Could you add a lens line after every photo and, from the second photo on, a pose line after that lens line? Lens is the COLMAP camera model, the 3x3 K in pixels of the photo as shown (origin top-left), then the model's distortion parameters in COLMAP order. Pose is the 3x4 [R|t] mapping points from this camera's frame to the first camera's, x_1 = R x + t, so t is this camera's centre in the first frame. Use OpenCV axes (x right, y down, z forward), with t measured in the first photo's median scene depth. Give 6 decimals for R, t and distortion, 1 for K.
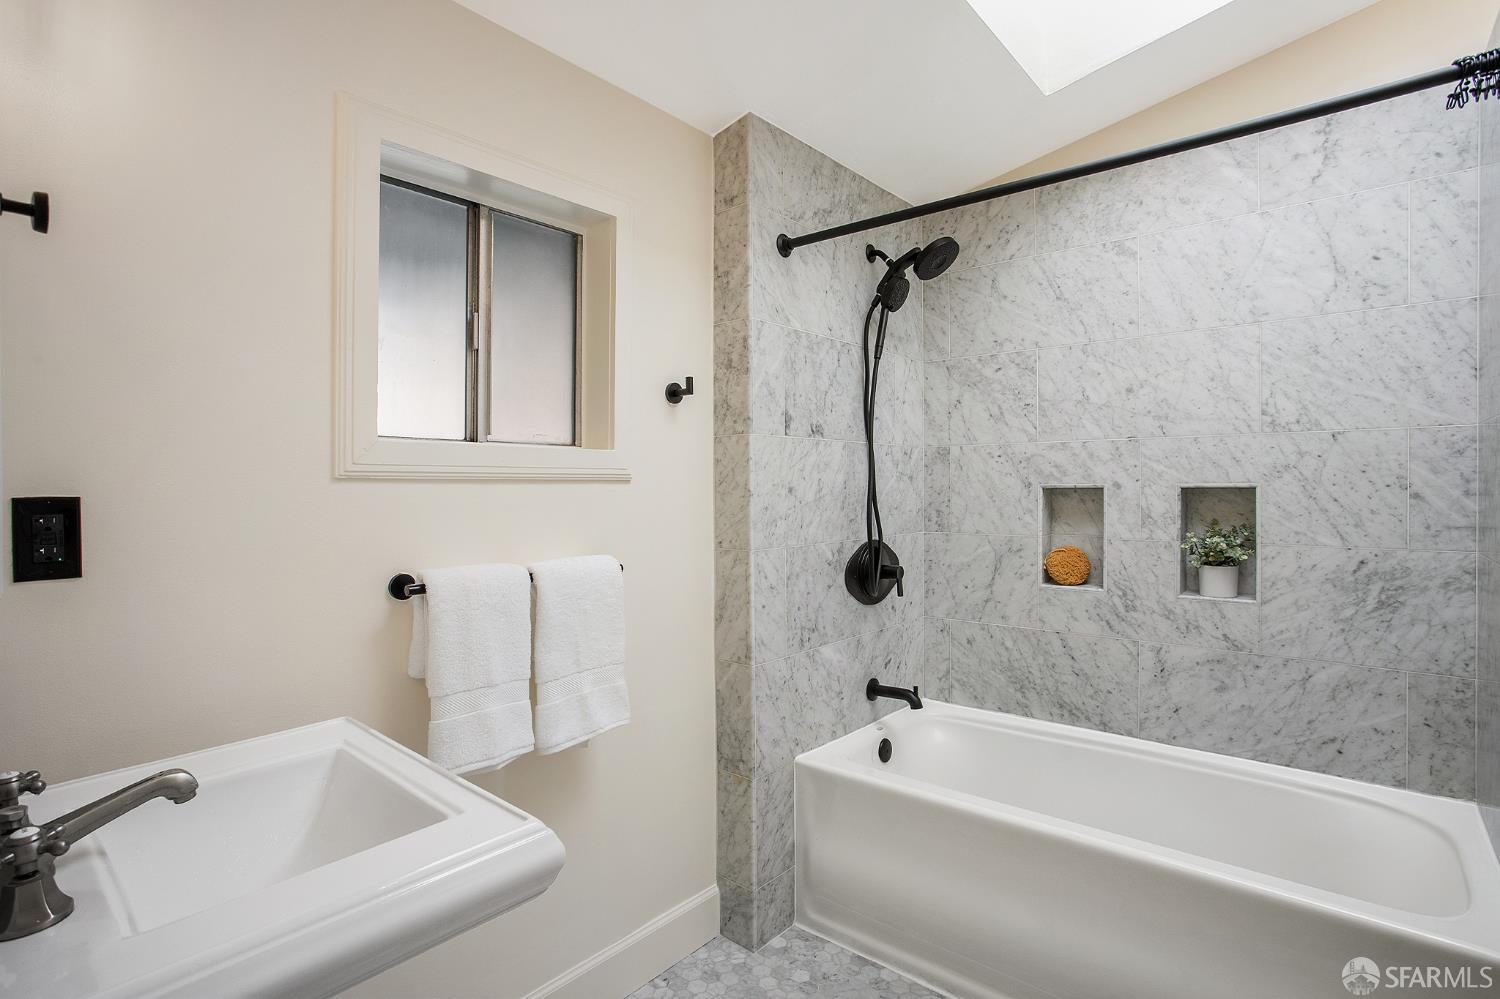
lens RADIAL K [[759.6, 0, 751.1], [0, 759.6, 479.6], [0, 0, 1]] dist [-0.001496, 0.001265]
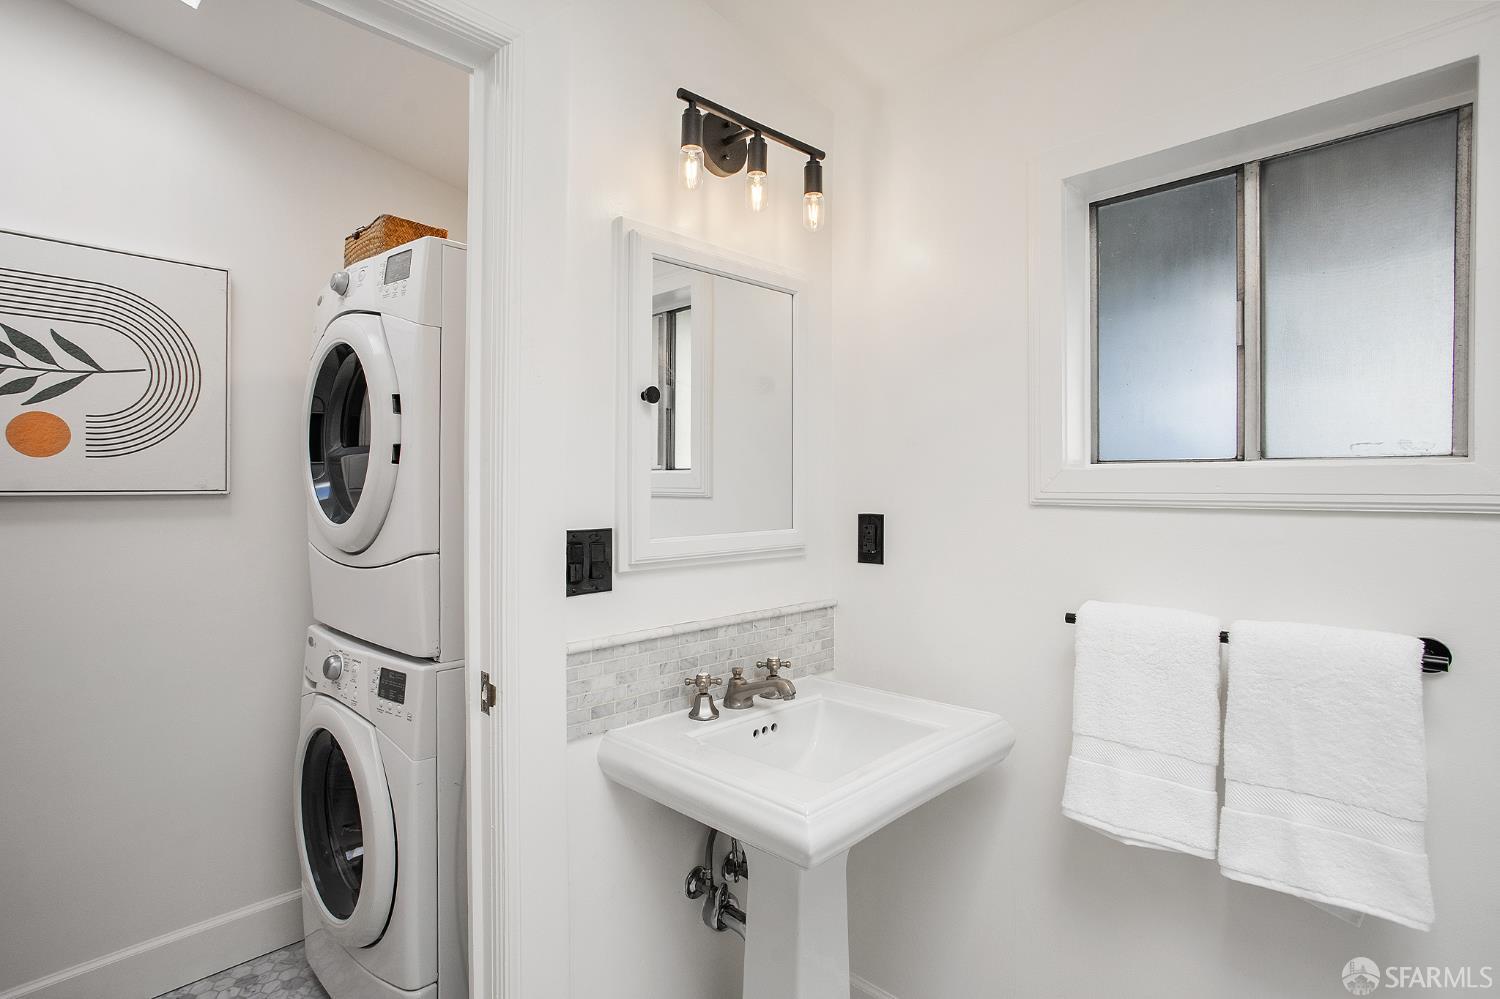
lens RADIAL K [[735.2, 0, 742.2], [0, 735.2, 494.9], [0, 0, 1]] dist [-0.067937, 0.034932]
pose [[-0.075130, -0.003905, -0.997166, 0.465948], [-0.007055, 0.999969, -0.003384, -0.008178], [0.997149, 0.006780, -0.075156, 0.570932]]
